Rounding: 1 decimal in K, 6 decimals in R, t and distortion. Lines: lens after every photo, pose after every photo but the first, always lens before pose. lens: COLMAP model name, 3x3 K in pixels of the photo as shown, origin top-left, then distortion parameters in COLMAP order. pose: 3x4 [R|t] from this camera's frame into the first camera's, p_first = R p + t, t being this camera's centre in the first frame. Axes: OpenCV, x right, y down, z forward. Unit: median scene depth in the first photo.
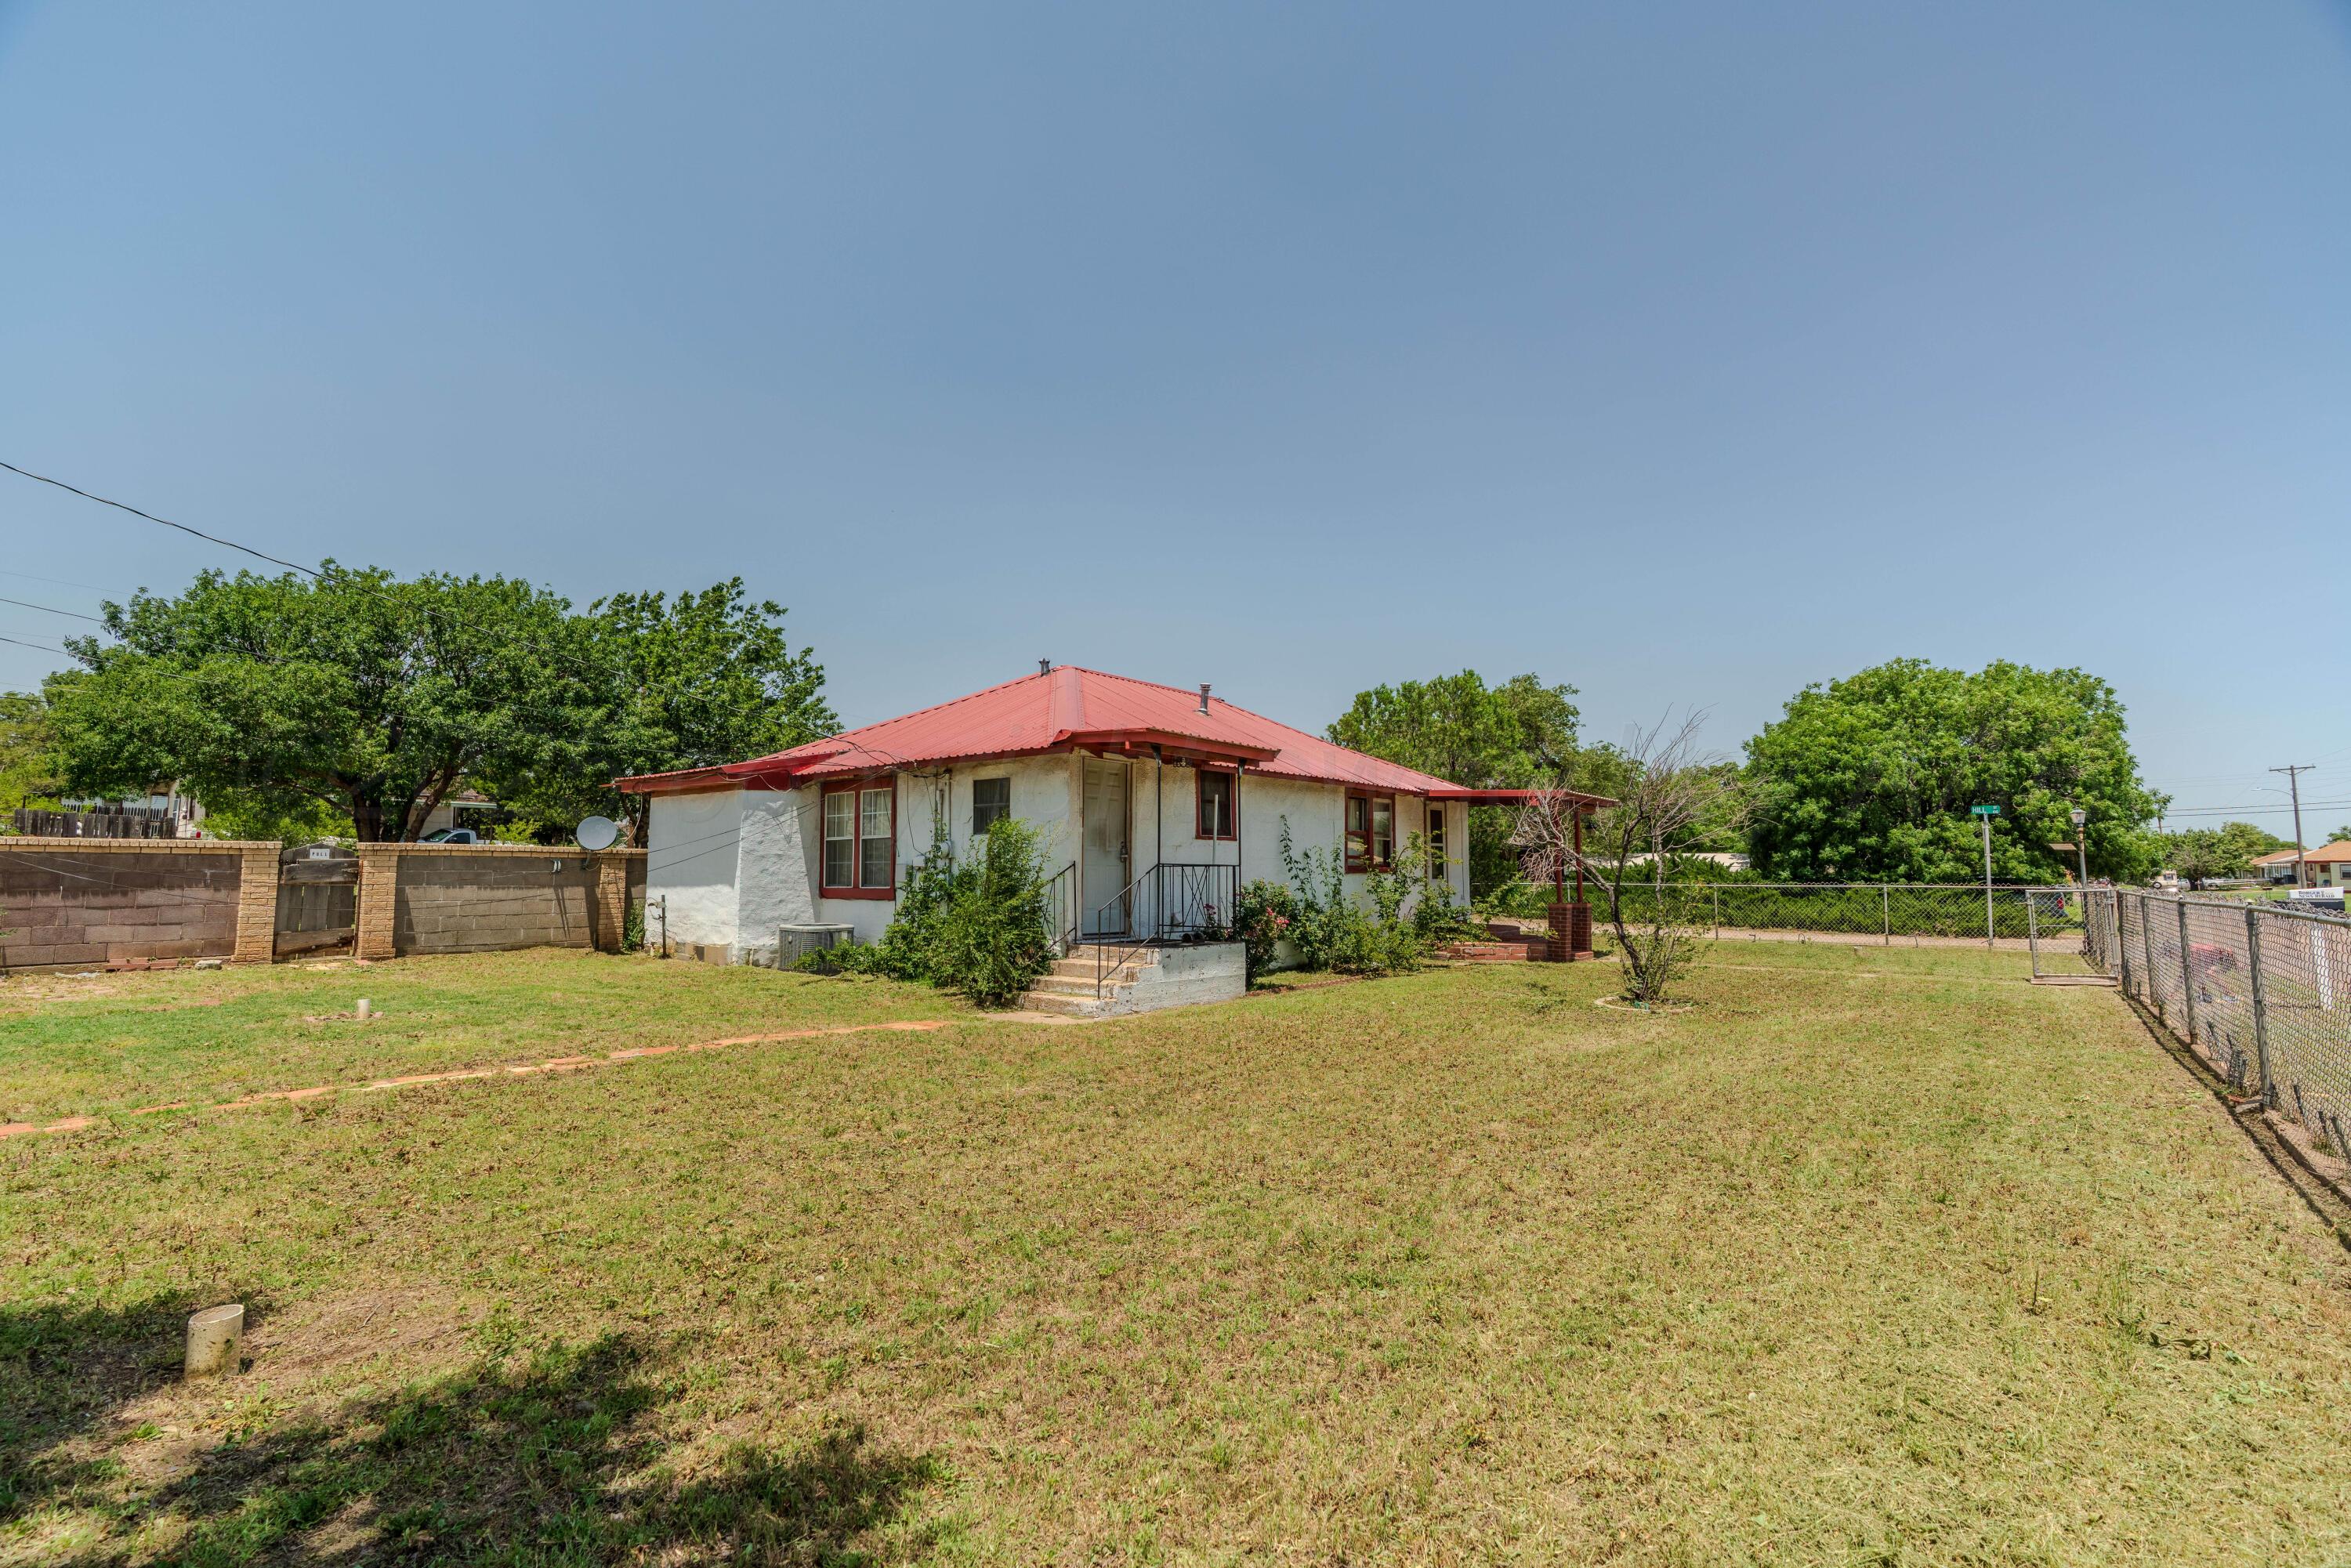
lens RADIAL K [[1075.2, 0, 1181.4], [0, 1075.2, 787.5], [0, 0, 1]] dist [-0.002423, 0.004546]
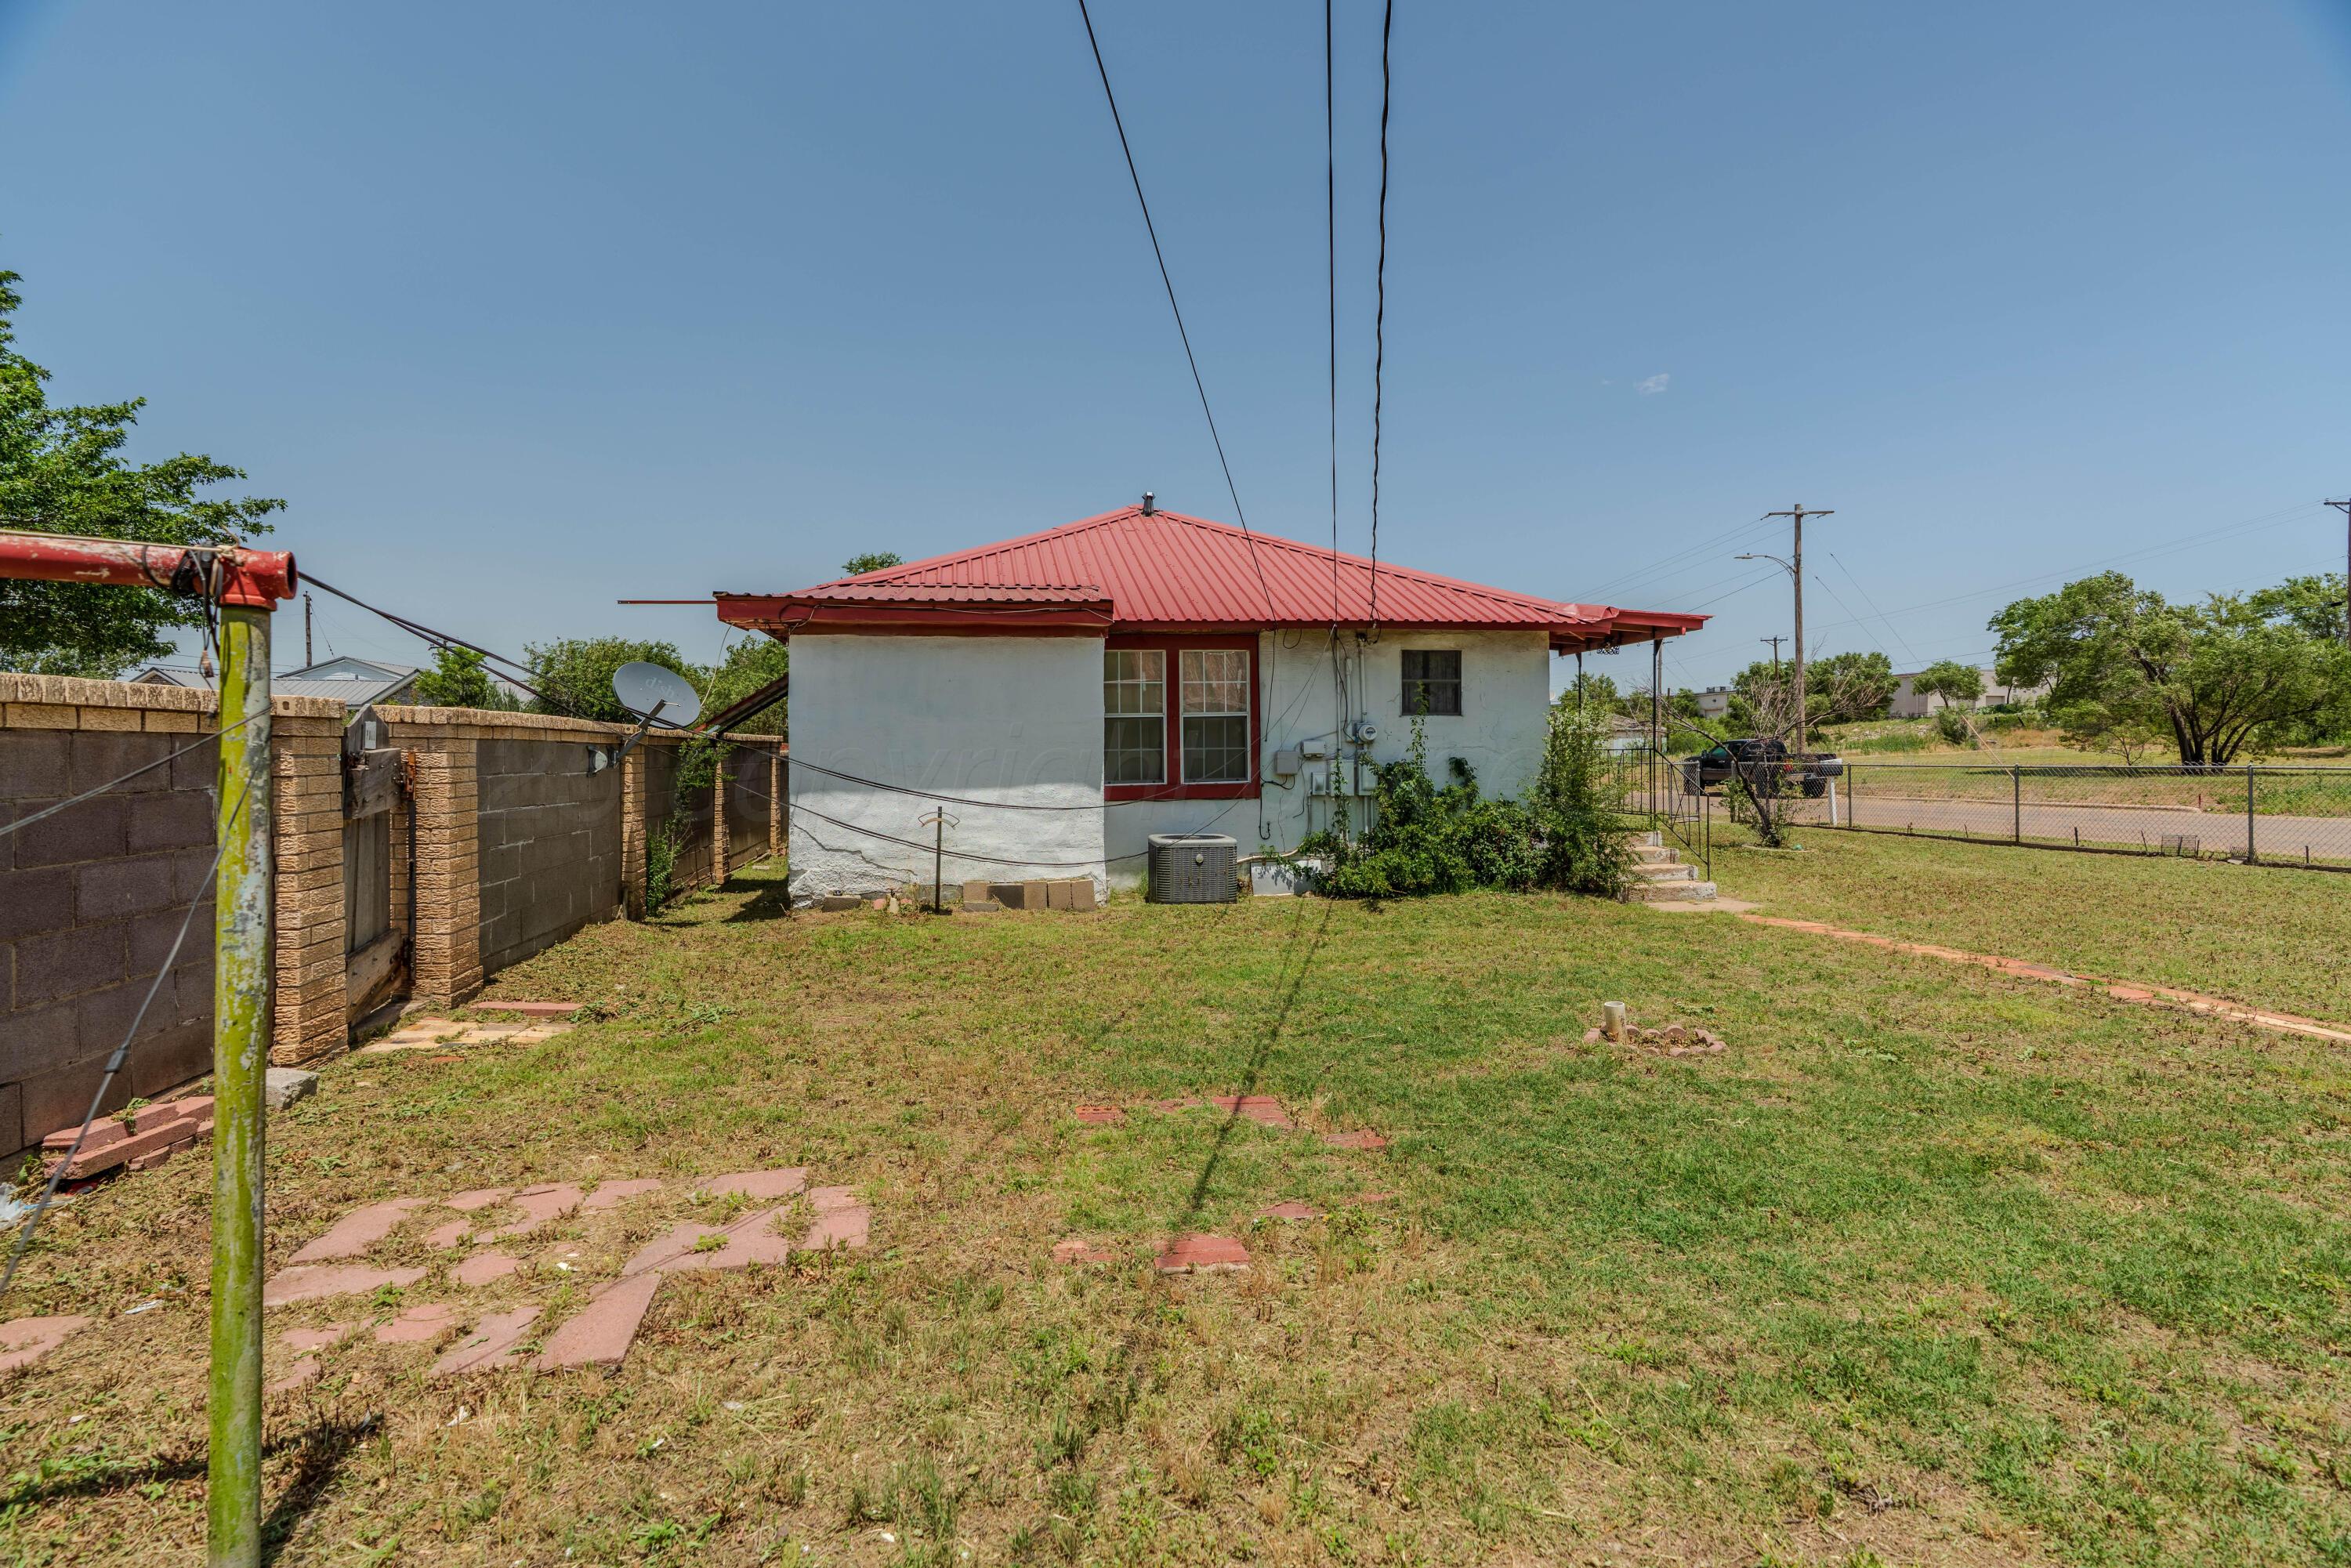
lens RADIAL K [[1075.2, 0, 1181.4], [0, 1075.2, 787.5], [0, 0, 1]] dist [-0.002423, 0.004546]
pose [[0.637717, -0.032842, 0.769570, -1.165800], [-0.050422, 0.995168, 0.084252, 0.045145], [-0.768619, -0.092533, 0.632980, 0.721557]]
